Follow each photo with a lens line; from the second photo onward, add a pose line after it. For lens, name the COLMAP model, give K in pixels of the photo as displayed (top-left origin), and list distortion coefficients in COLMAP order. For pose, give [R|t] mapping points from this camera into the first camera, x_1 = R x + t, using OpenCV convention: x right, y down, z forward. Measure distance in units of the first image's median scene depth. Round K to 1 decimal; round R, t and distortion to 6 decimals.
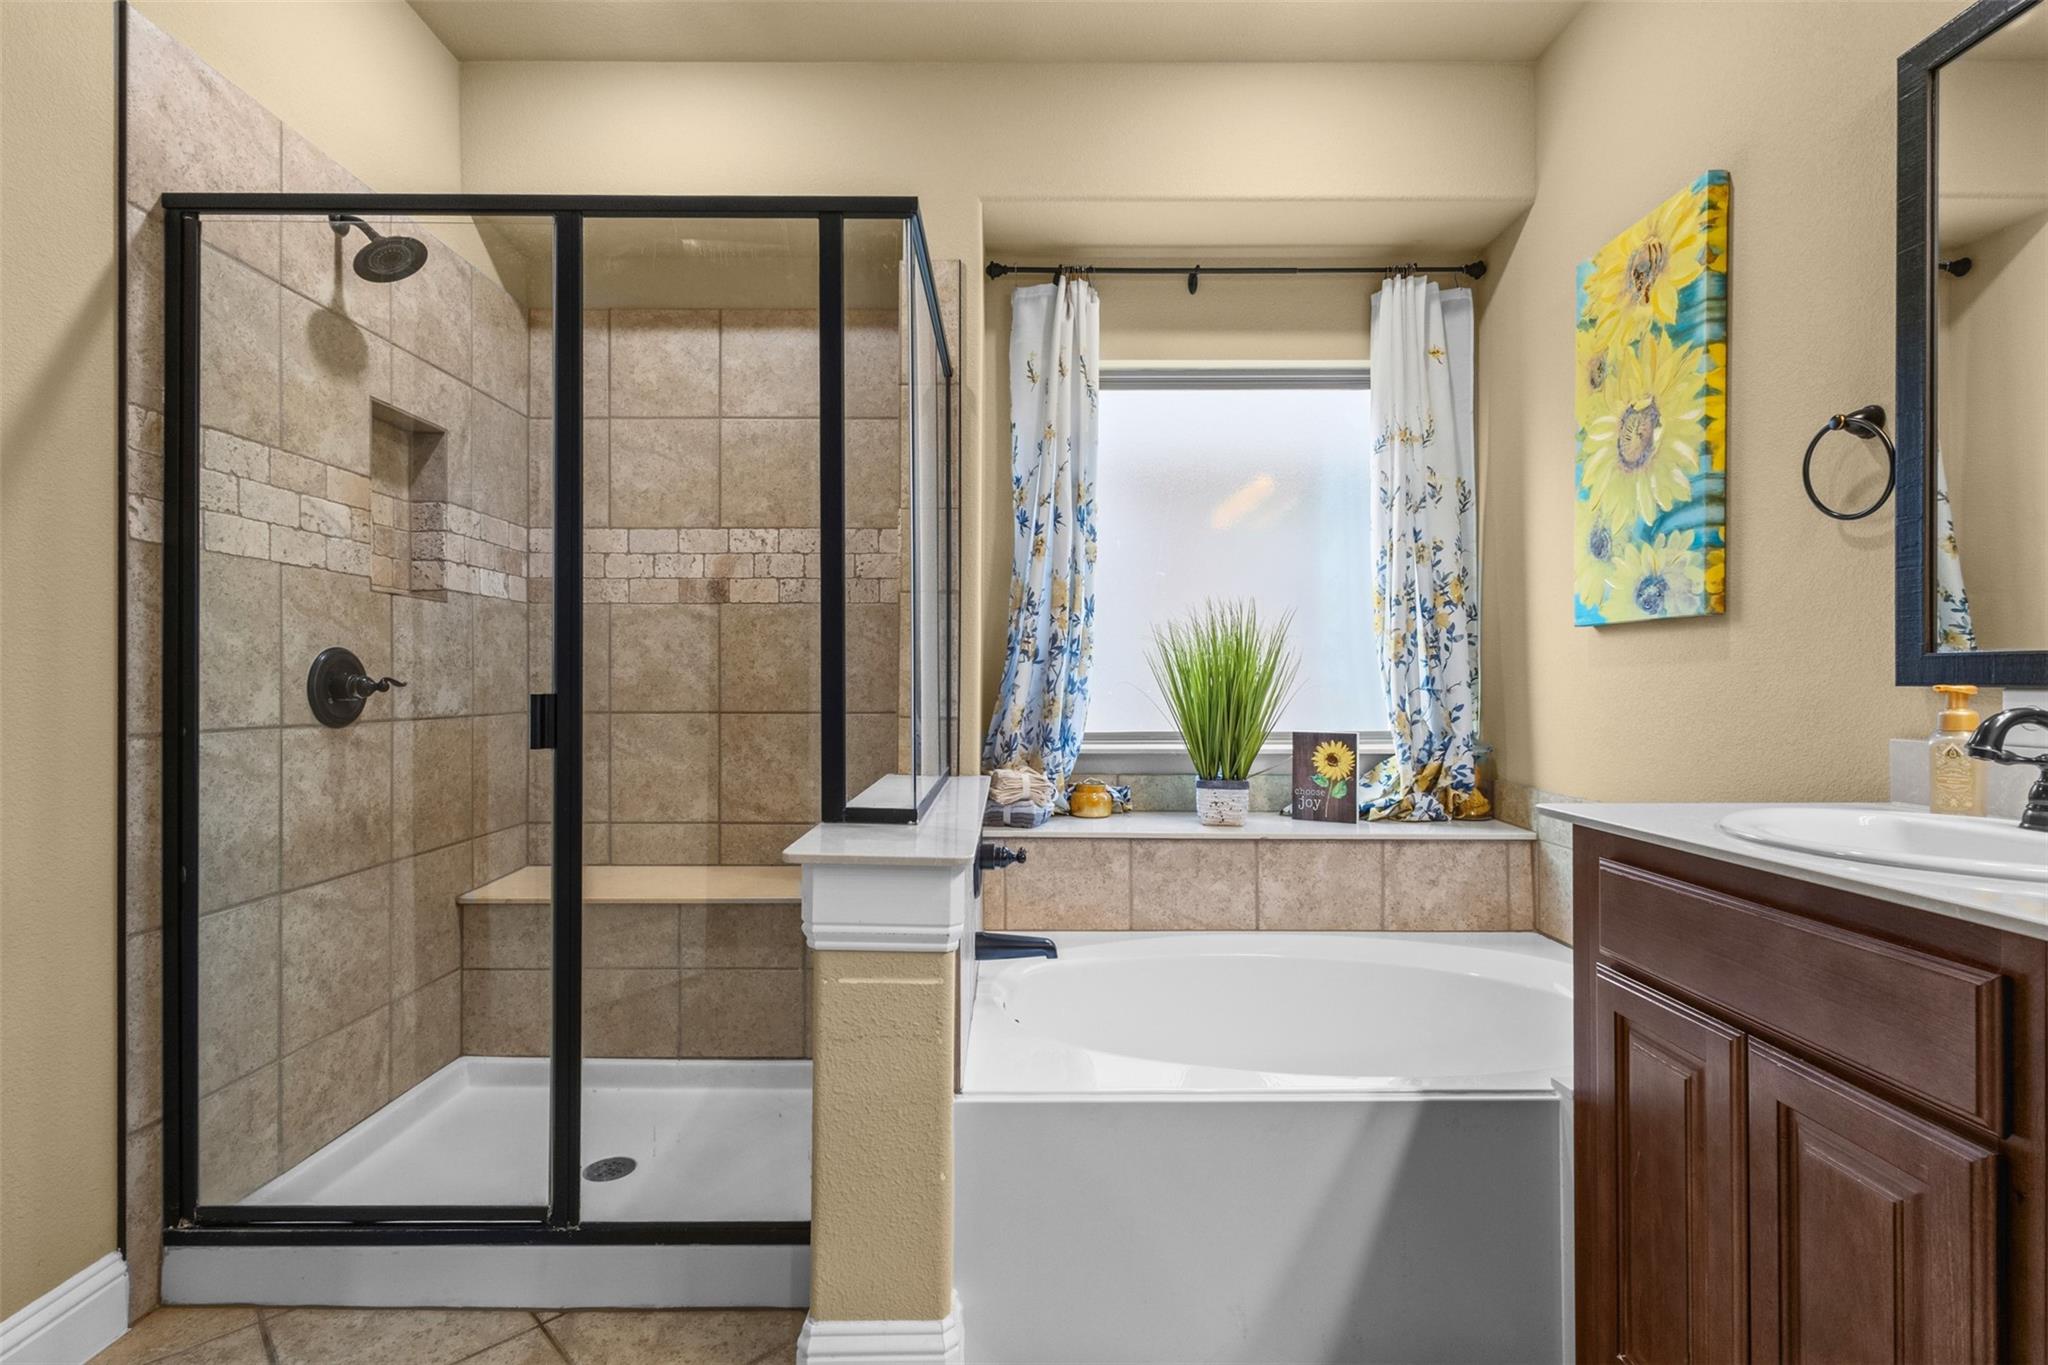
lens RADIAL K [[950.2, 0, 1010.1], [0, 950.2, 682.1], [0, 0, 1]] dist [-0.000352, 0.001012]
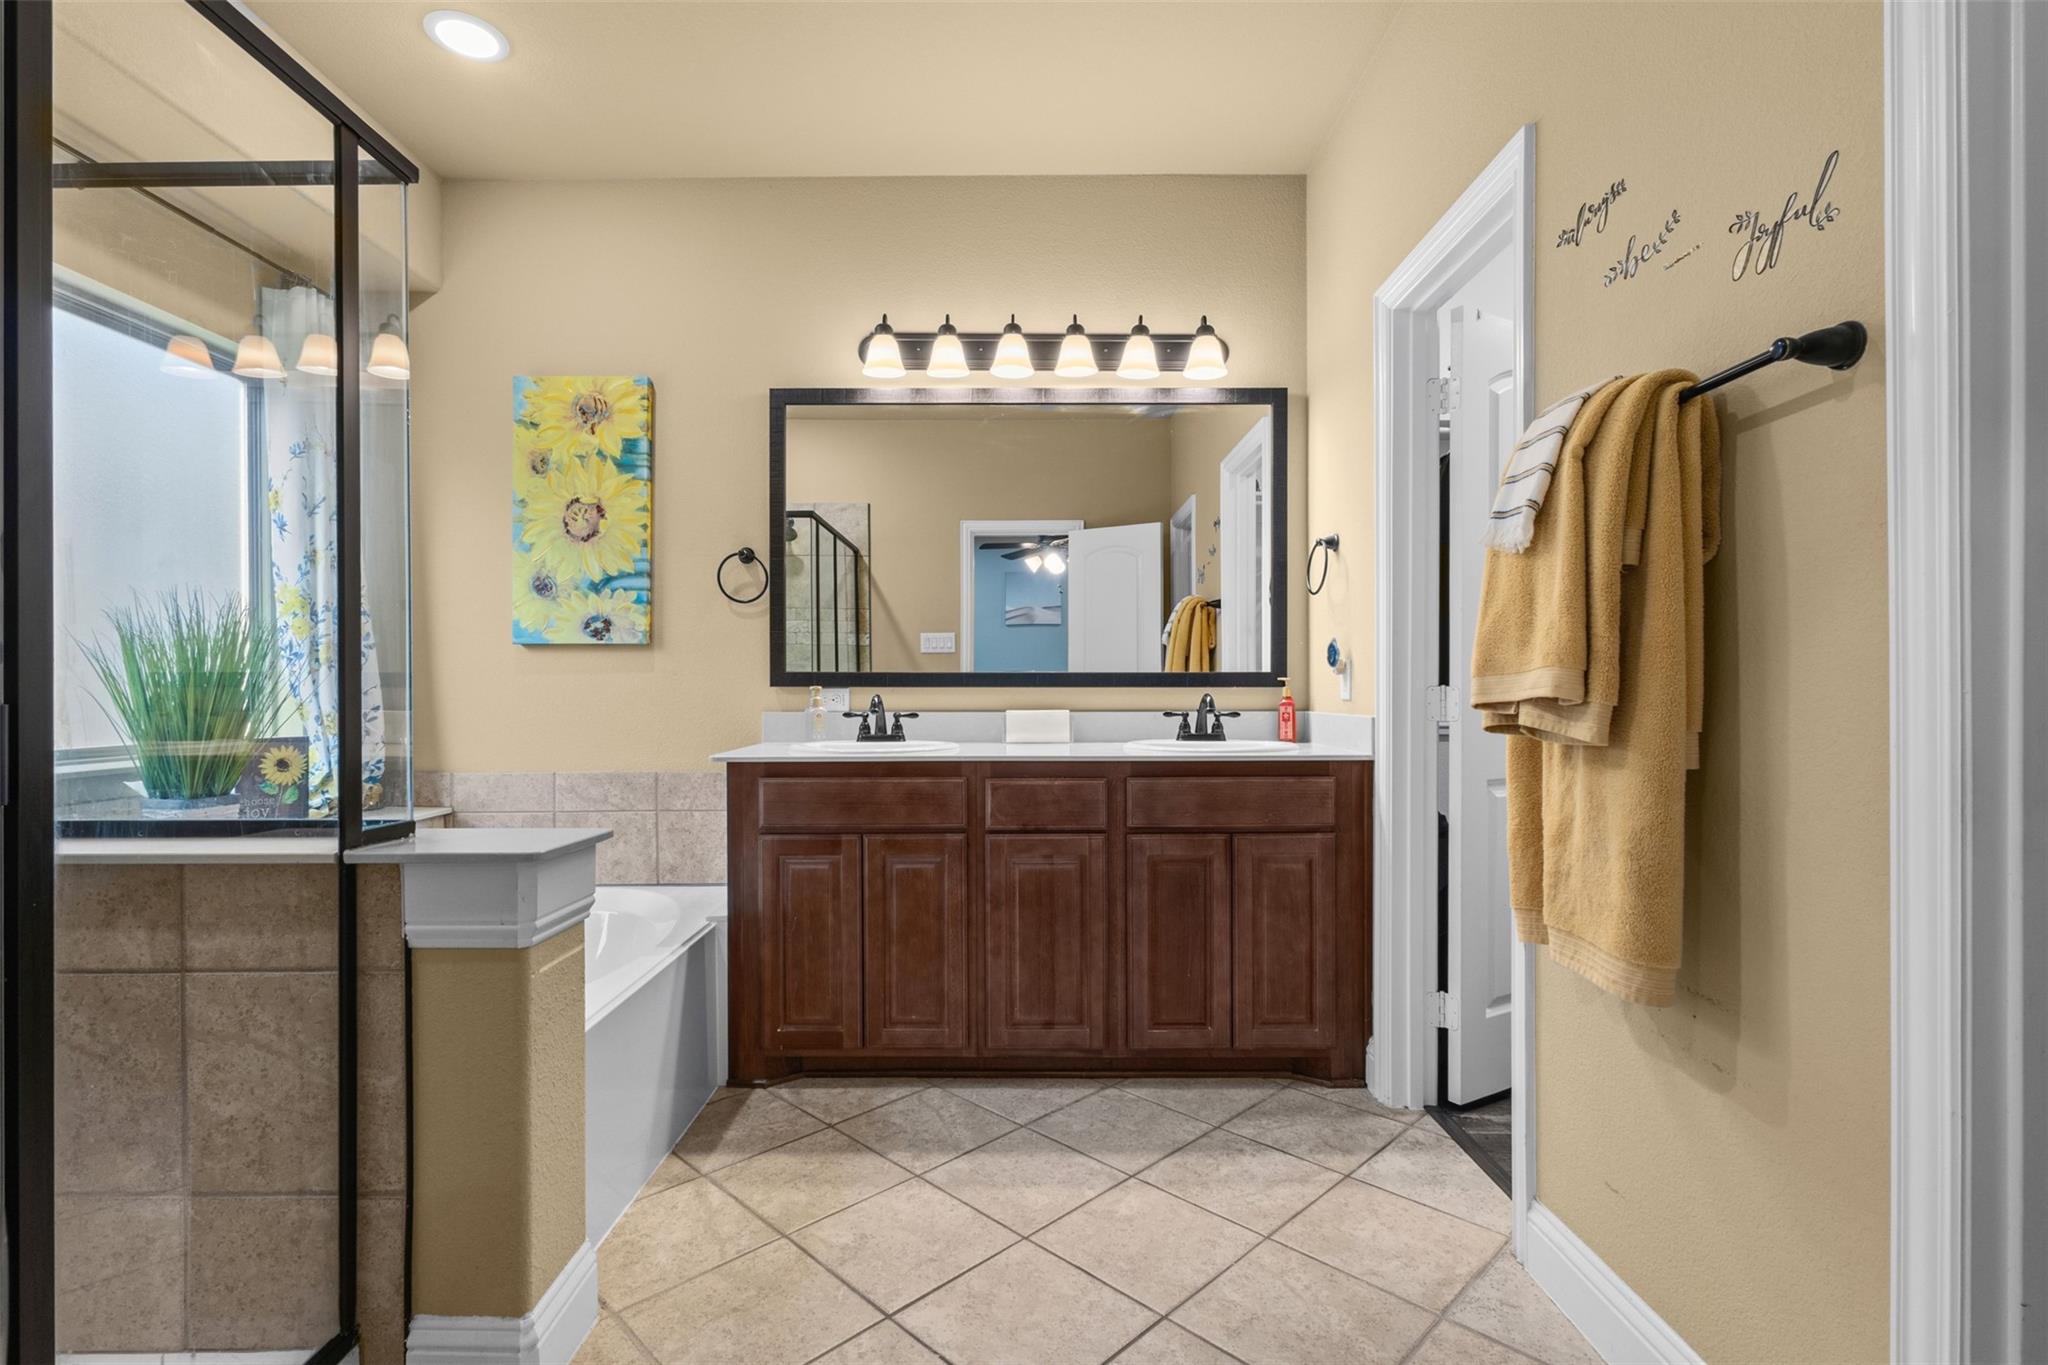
lens RADIAL K [[950.2, 0, 983.3], [0, 950.2, 691.7], [0, 0, 1]] dist [-0.000352, 0.001012]
pose [[0.019494, -0.005366, 0.999796, -0.839778], [0.001830, 0.999984, 0.005331, 0.003427], [-0.999808, 0.001726, 0.019503, 0.353203]]
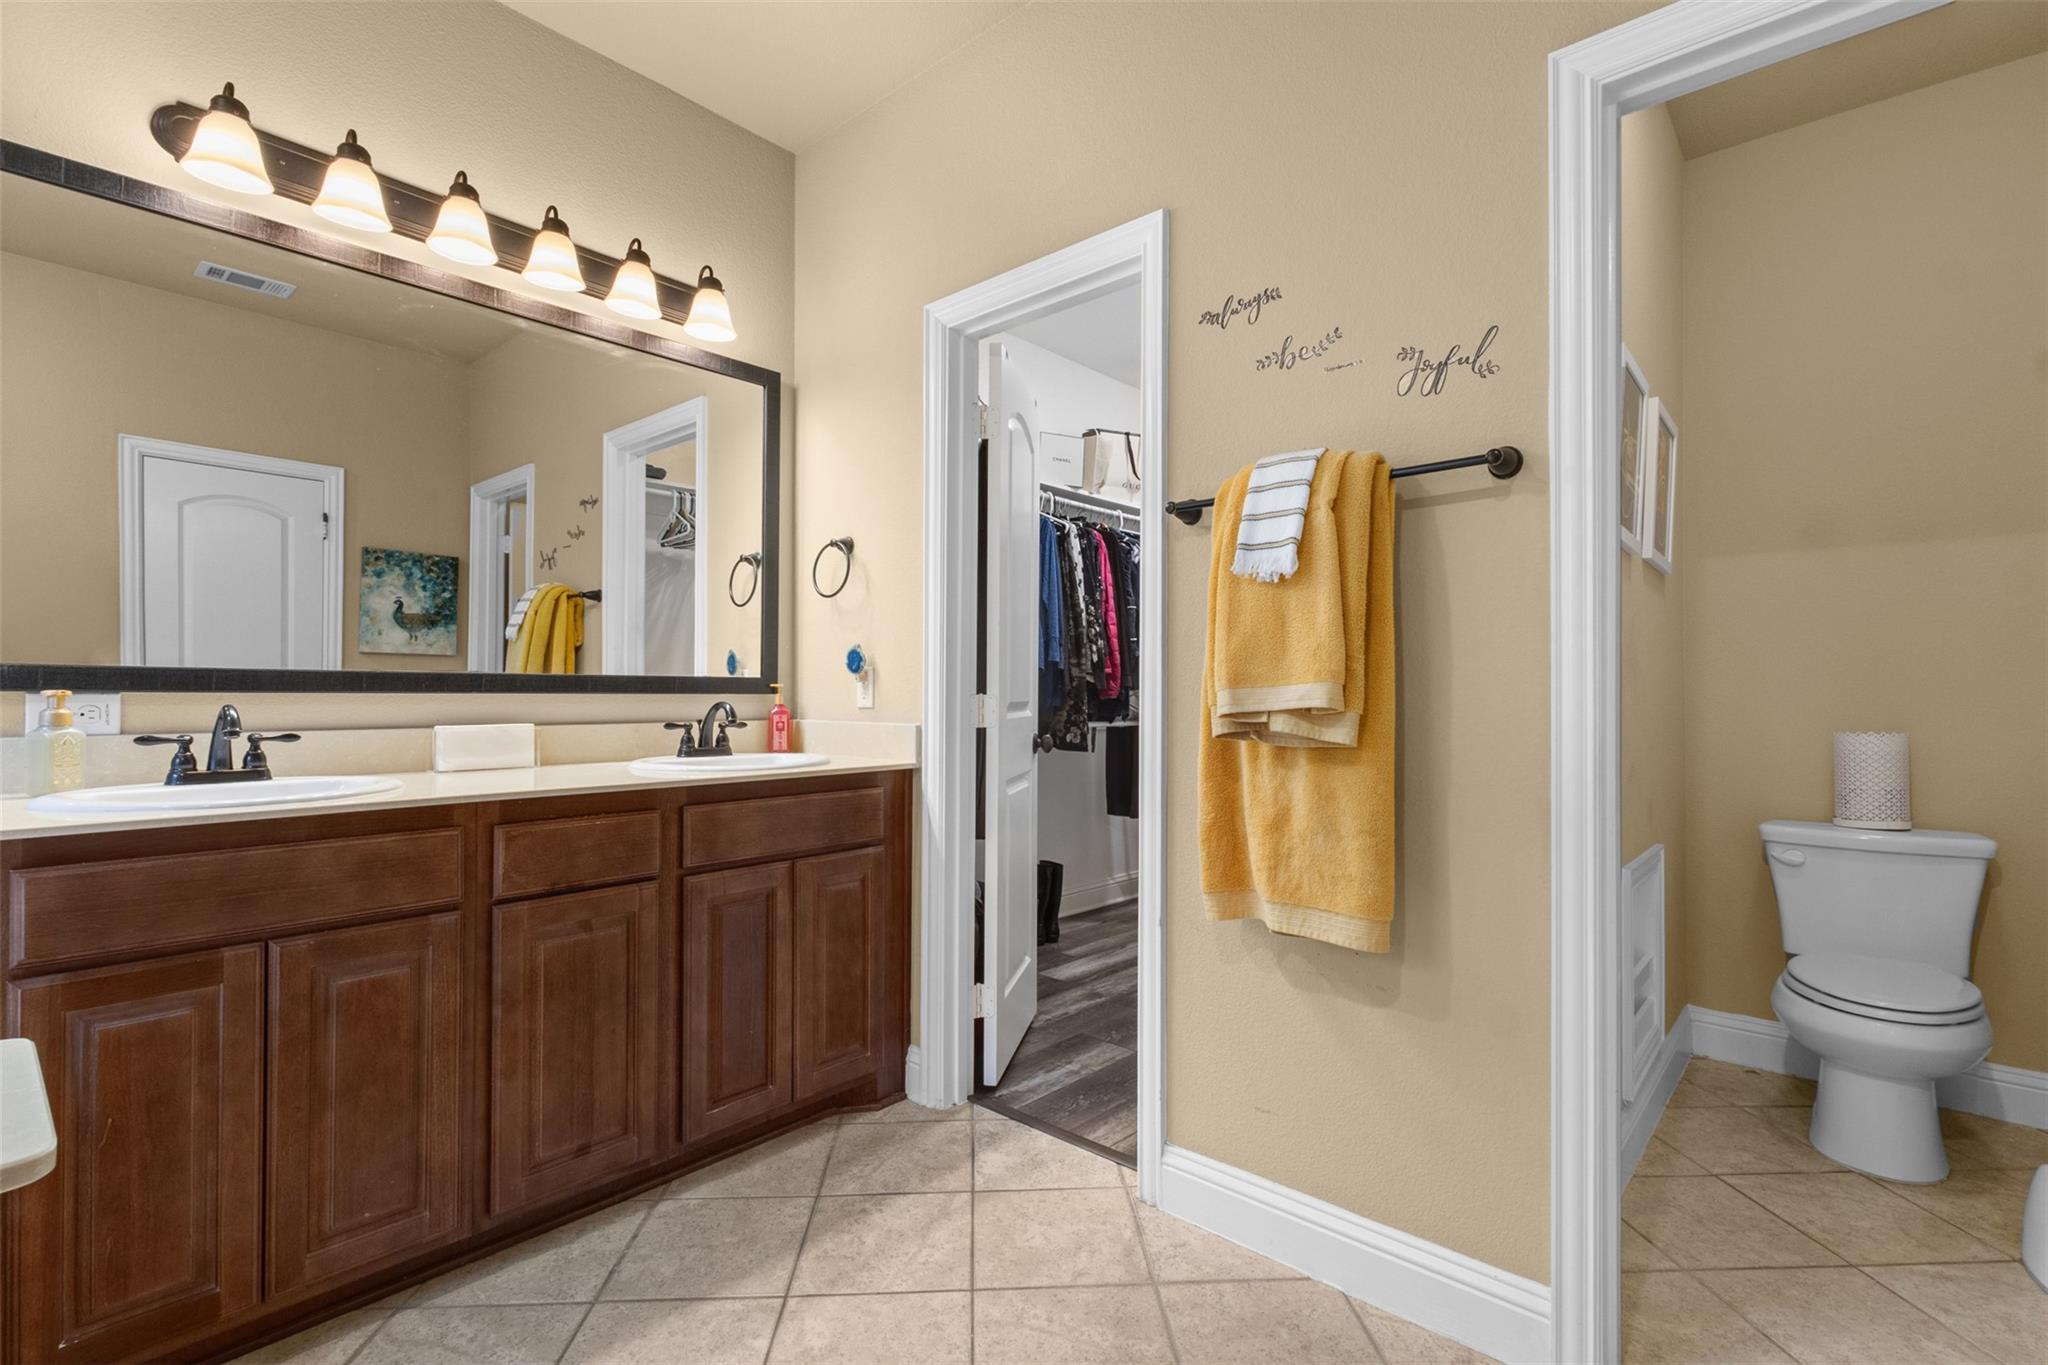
lens RADIAL K [[950.2, 0, 1023.1], [0, 950.2, 684.2], [0, 0, 1]] dist [-0.000352, 0.001012]
pose [[-0.743790, 0.001330, 0.668412, -0.527382], [-0.004288, 0.999968, -0.006762, -0.001032], [-0.668400, -0.007895, -0.743761, 0.699865]]
